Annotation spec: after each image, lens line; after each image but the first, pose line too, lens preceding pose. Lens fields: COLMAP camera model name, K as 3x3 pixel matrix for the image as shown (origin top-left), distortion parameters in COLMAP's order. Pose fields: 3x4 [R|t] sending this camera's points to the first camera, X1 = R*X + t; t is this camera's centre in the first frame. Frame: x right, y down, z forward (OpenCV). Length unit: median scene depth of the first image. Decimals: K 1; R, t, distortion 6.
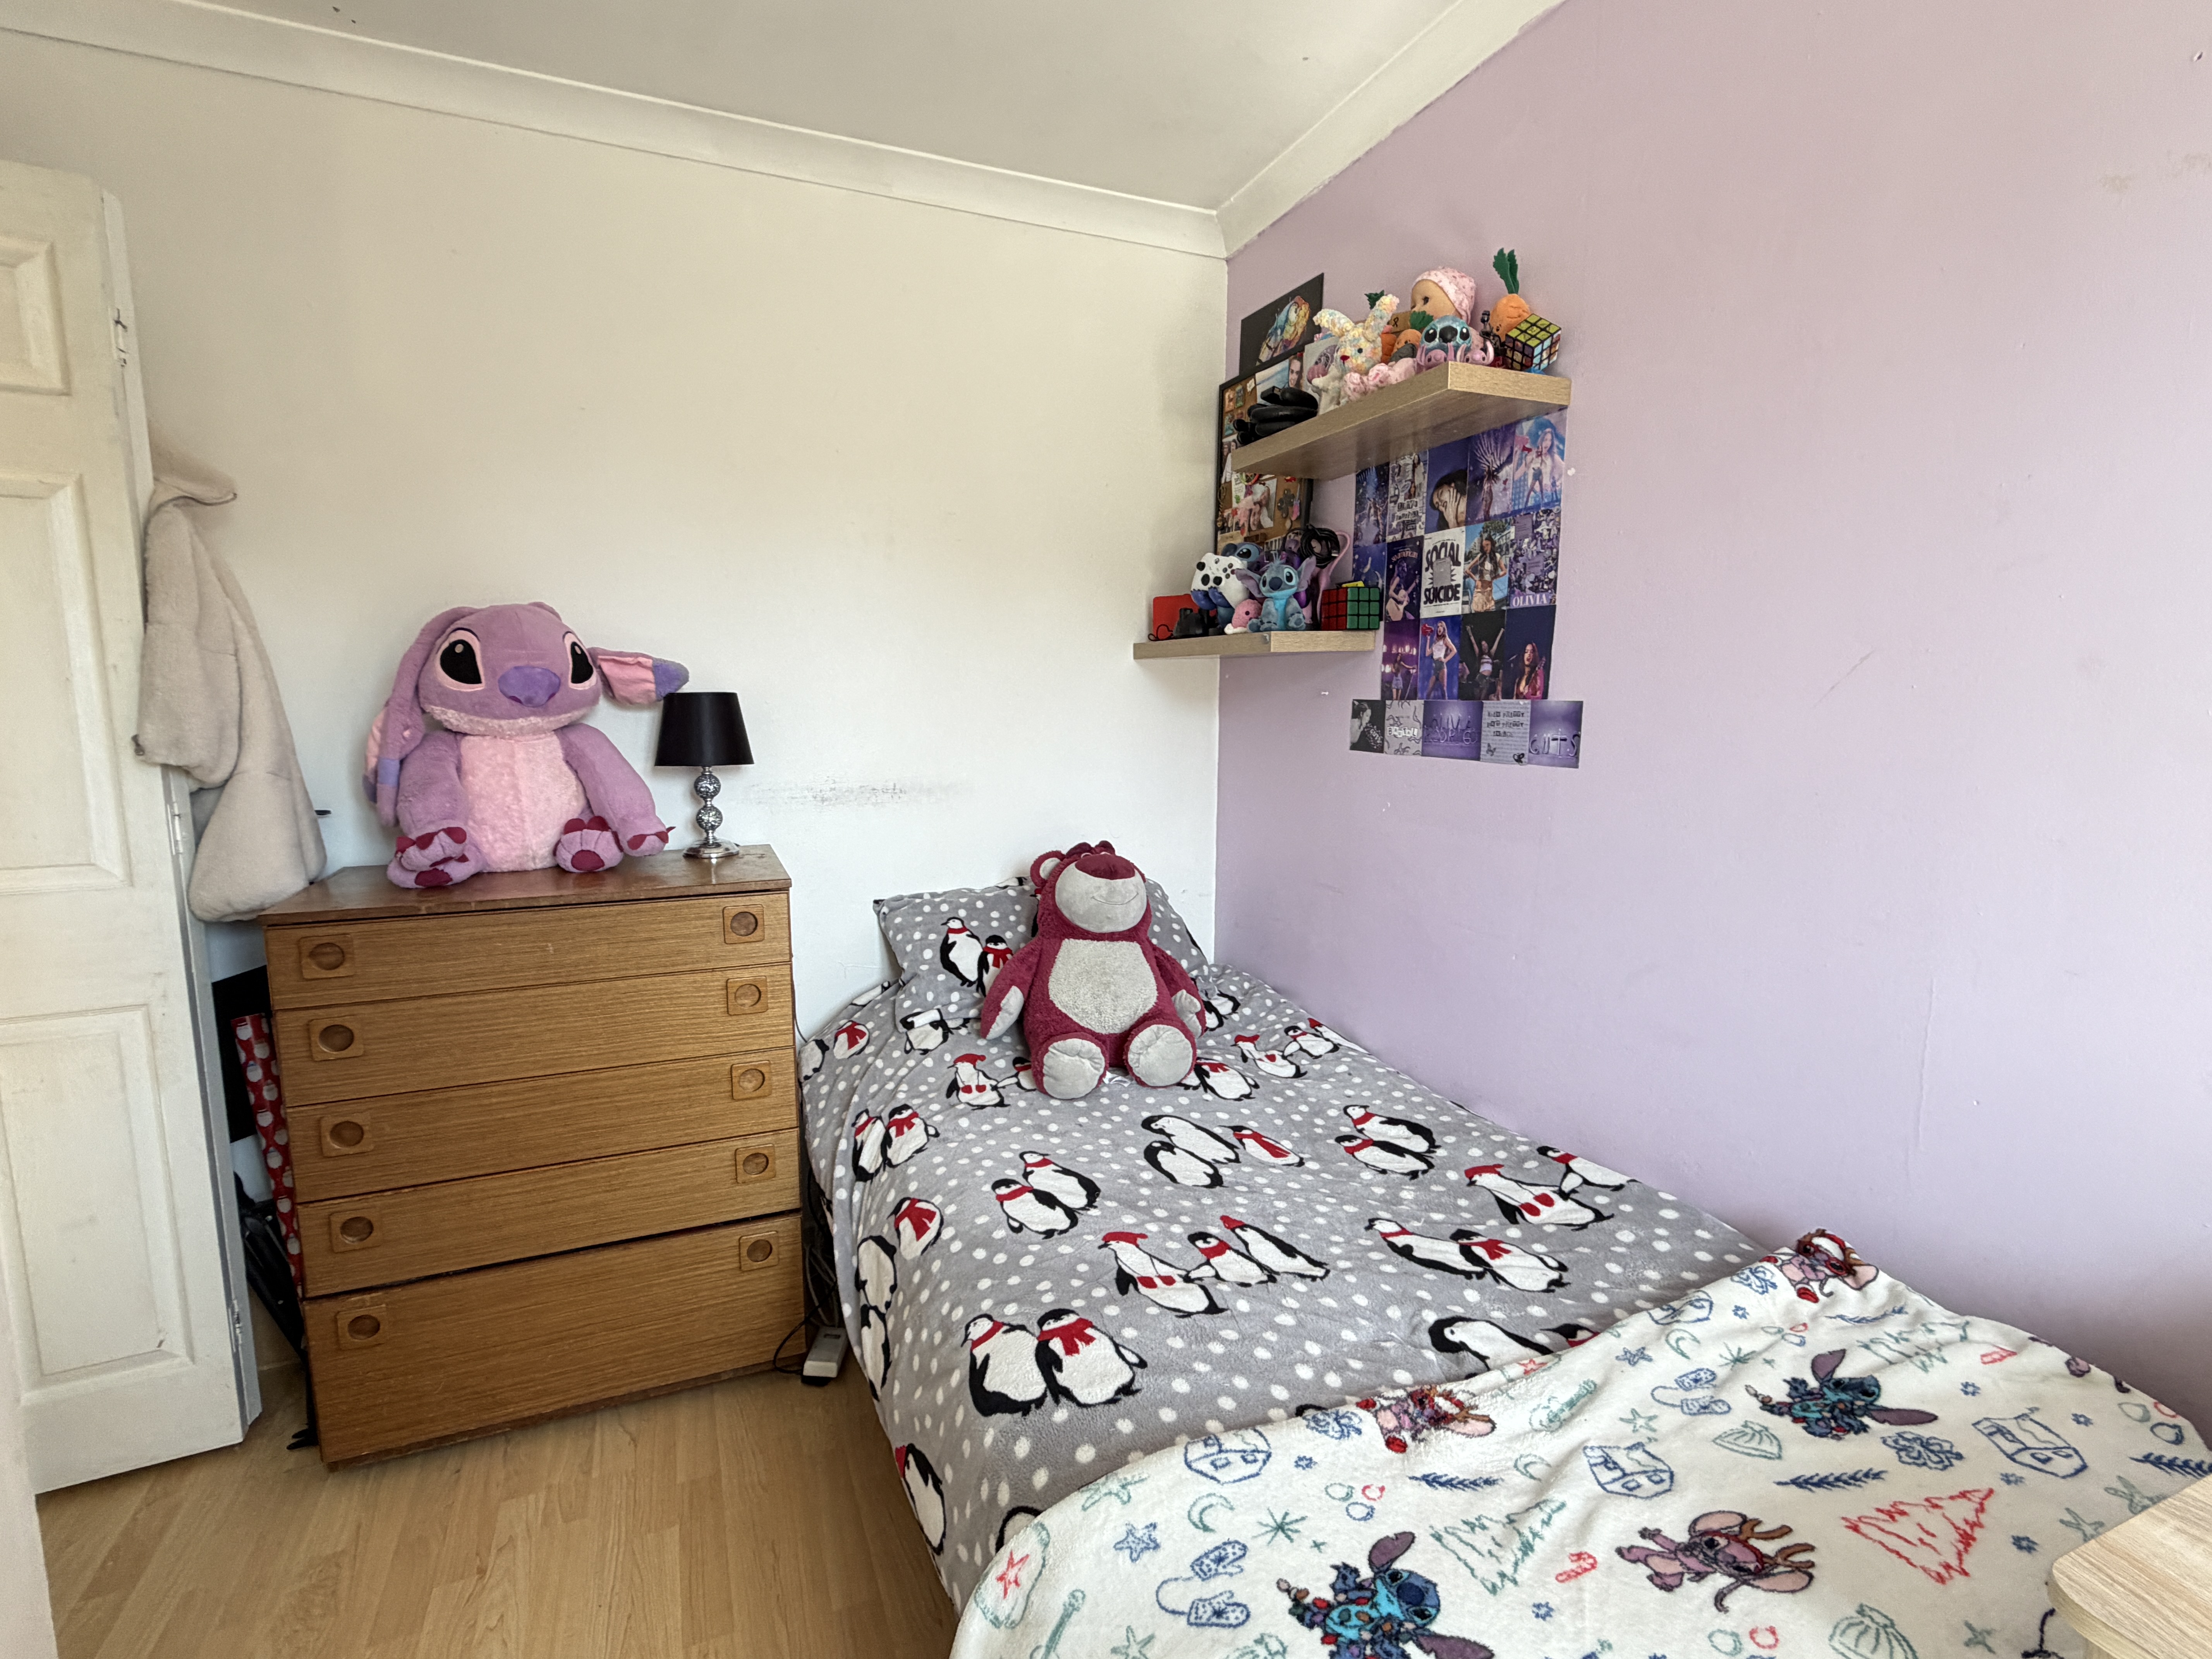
lens RADIAL K [[1041.3, 0, 1090.8], [0, 1041.3, 835.8], [0, 0, 1]] dist [0.000587, -0.000978]
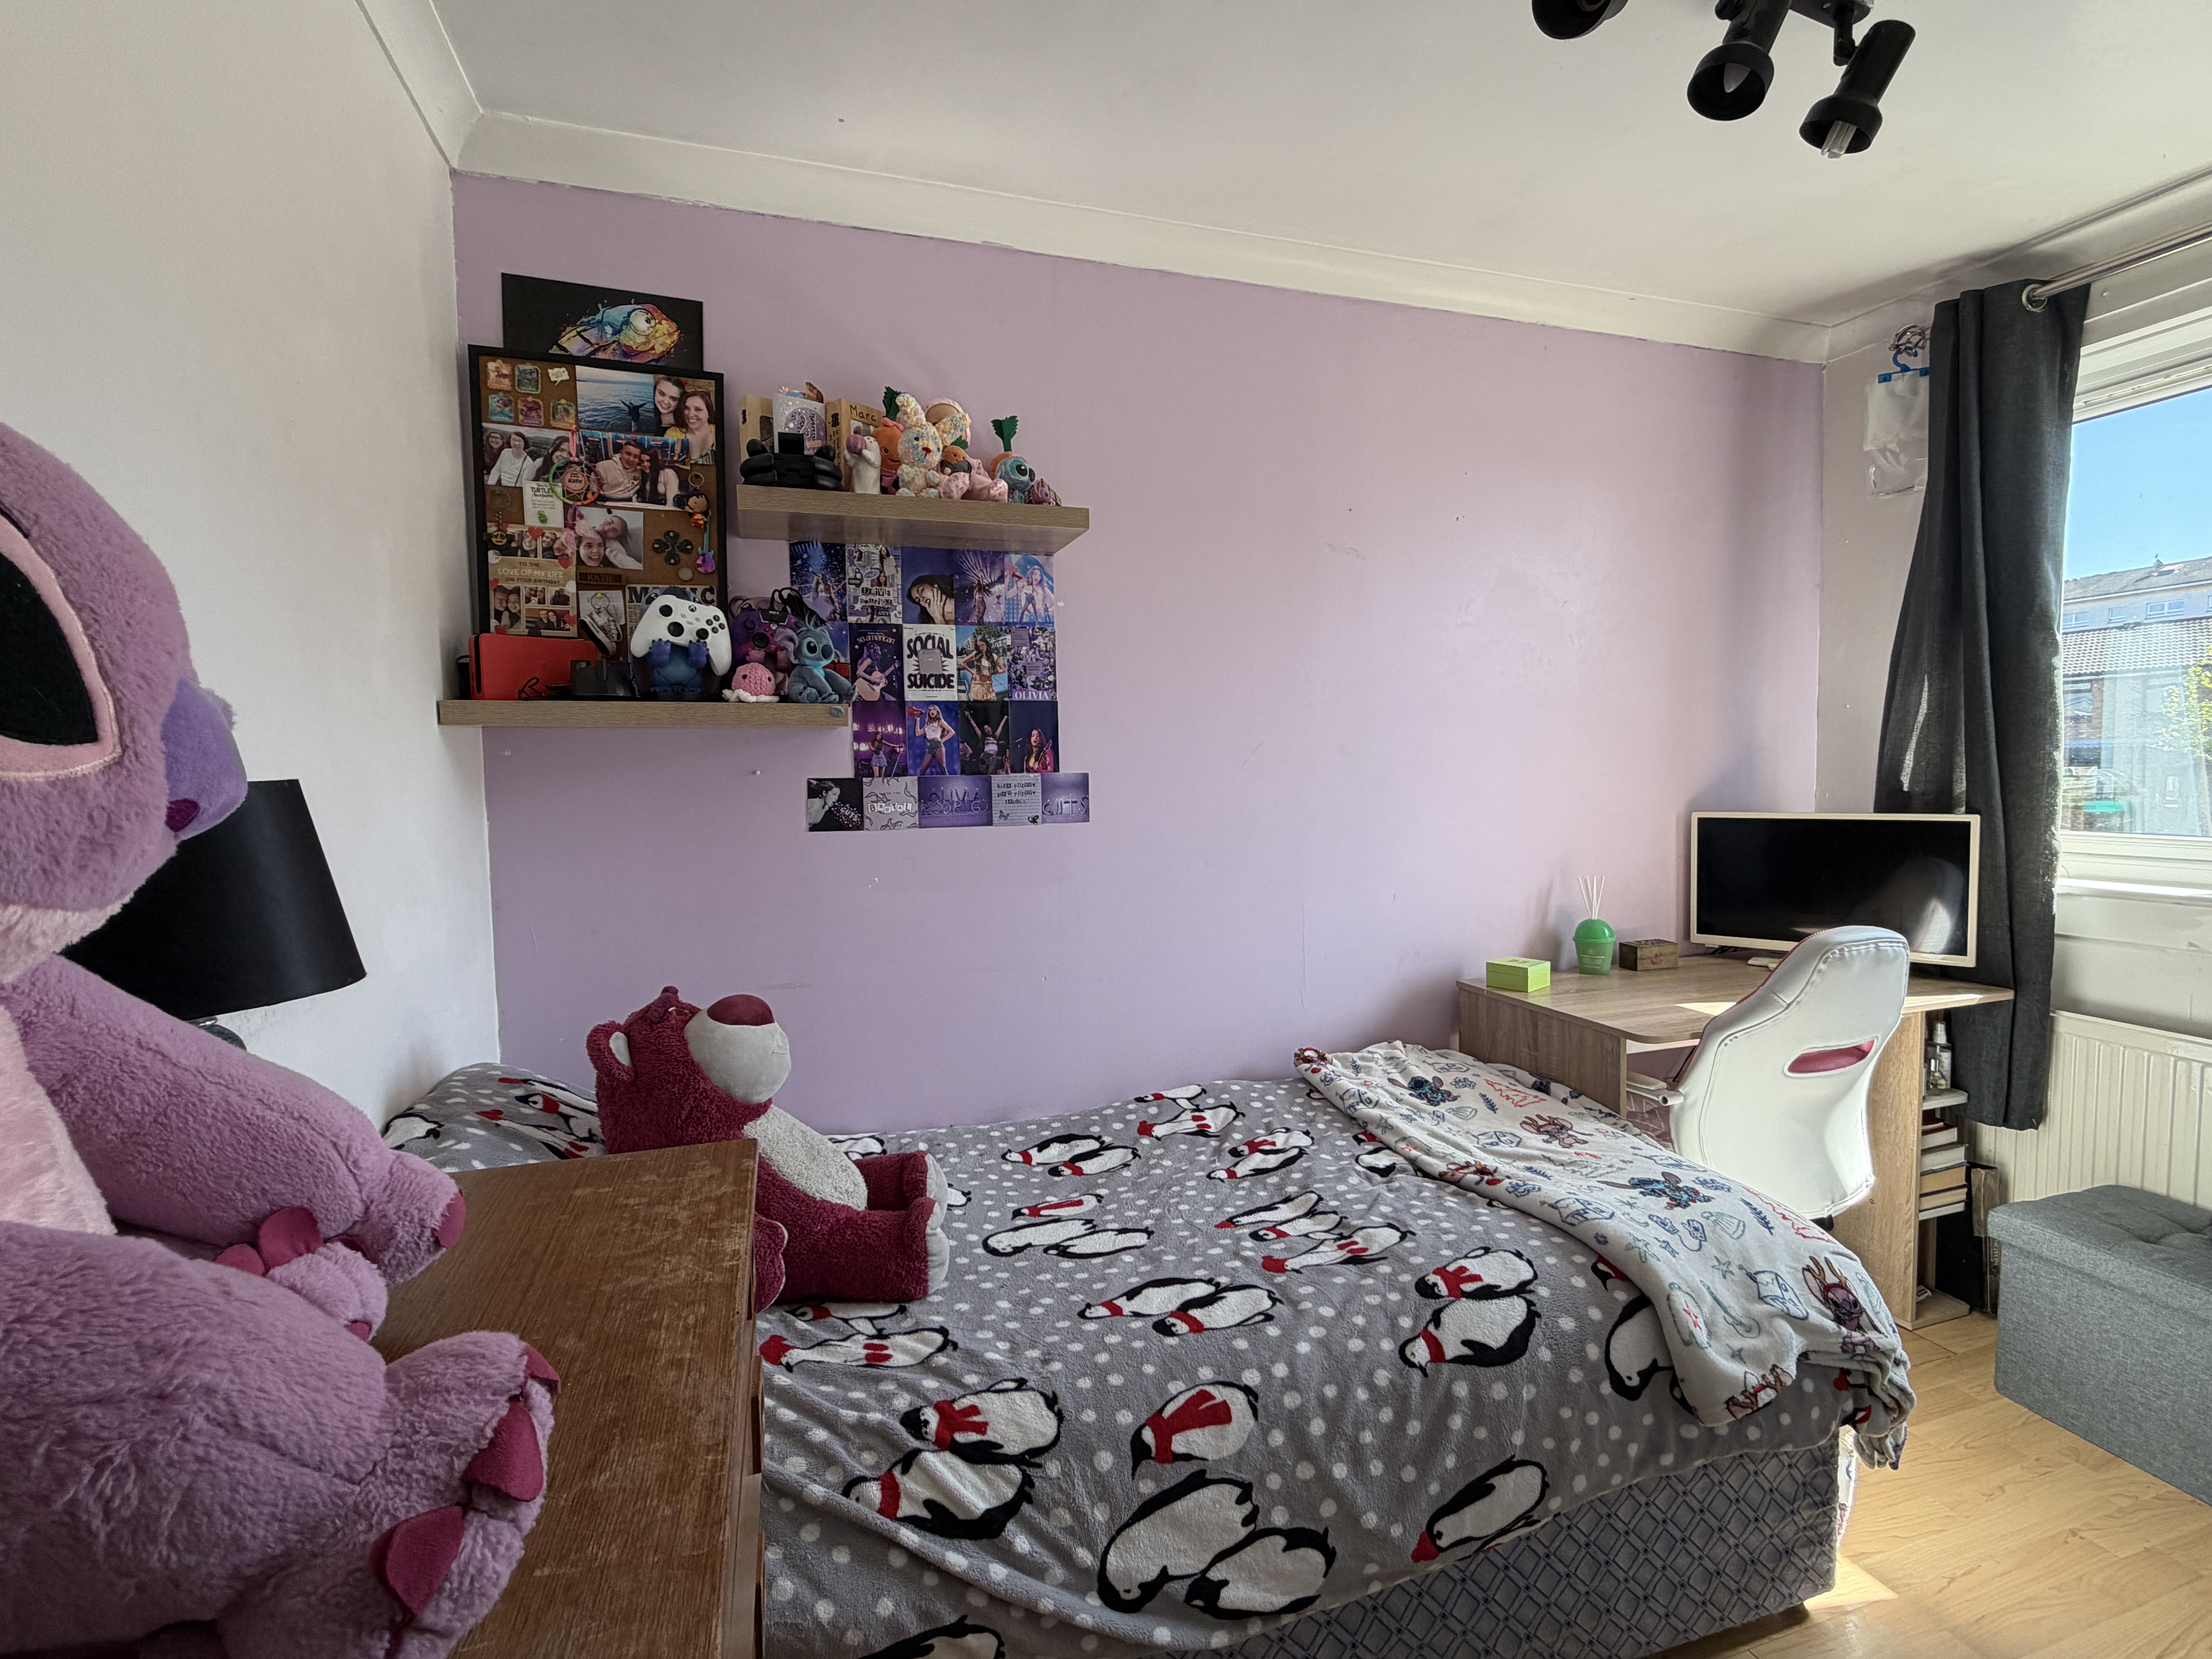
lens RADIAL K [[1041.3, 0, 1090.8], [0, 1041.3, 835.8], [0, 0, 1]] dist [0.000587, -0.000978]
pose [[0.069590, -0.068305, 0.995234, -0.807131], [0.151525, 0.986801, 0.057131, -0.113490], [-0.986001, 0.146827, 0.079022, 0.813961]]
